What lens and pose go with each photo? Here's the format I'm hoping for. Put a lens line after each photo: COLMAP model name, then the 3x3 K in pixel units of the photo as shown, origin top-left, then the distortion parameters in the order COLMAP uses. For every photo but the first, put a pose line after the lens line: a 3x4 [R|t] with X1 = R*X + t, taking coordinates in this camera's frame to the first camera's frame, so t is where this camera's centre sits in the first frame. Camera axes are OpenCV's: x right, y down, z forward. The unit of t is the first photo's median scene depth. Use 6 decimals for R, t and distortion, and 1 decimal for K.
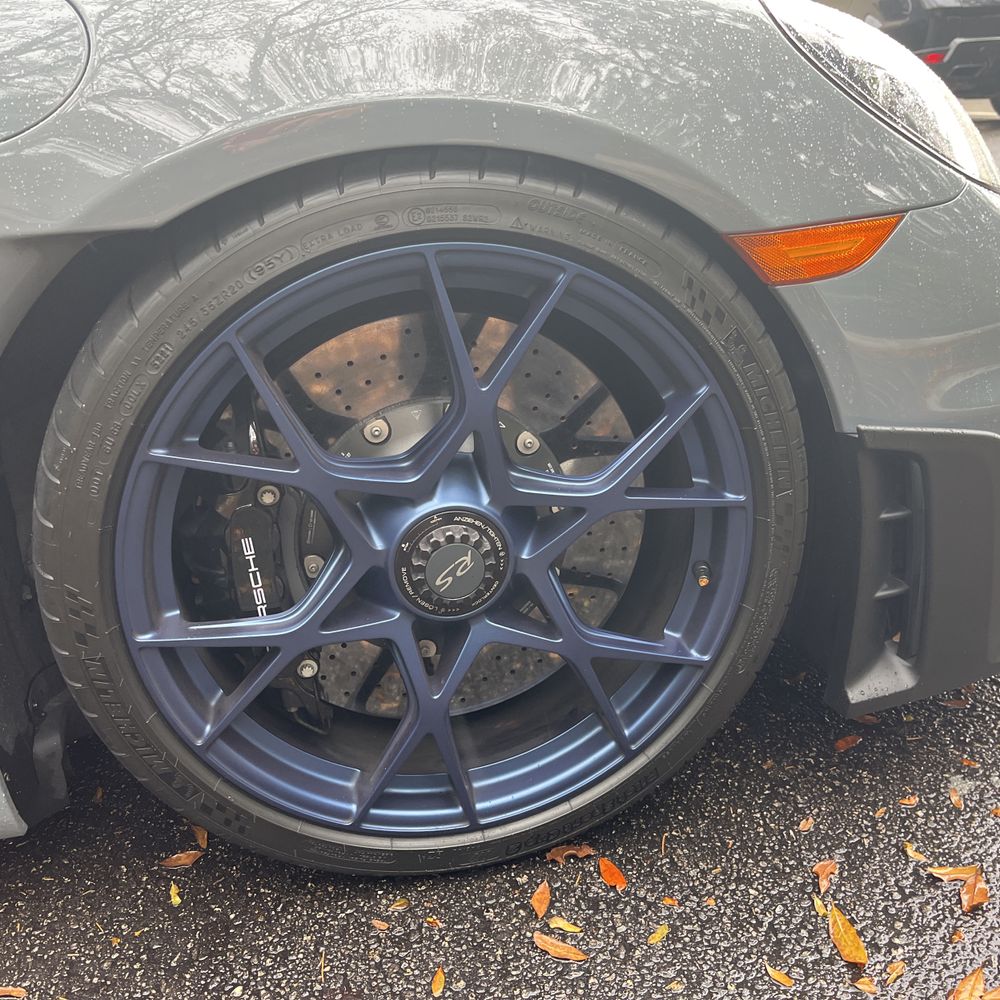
lens RADIAL K [[1022.9, 0, 500.0], [0, 1022.9, 491.2], [0, 0, 1]] dist [0.049667, -0.041204]
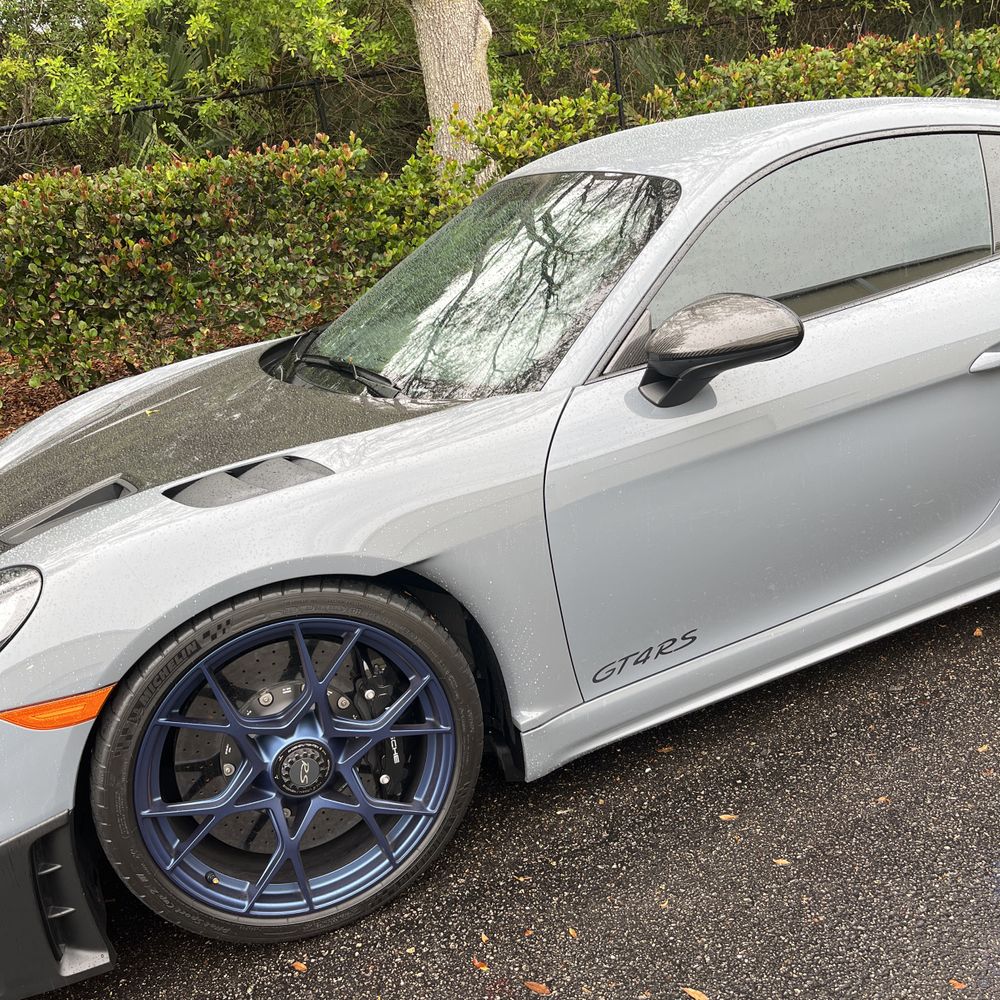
lens RADIAL K [[1006.8, 0, 500.0], [0, 1006.8, 500.0], [0, 0, 1]] dist [0.034593, -0.024358]
pose [[0.985800, 0.008766, 0.167692, -0.002905], [0.016796, 0.988481, -0.150407, -0.137672], [-0.167079, 0.151088, 0.974298, -1.029234]]
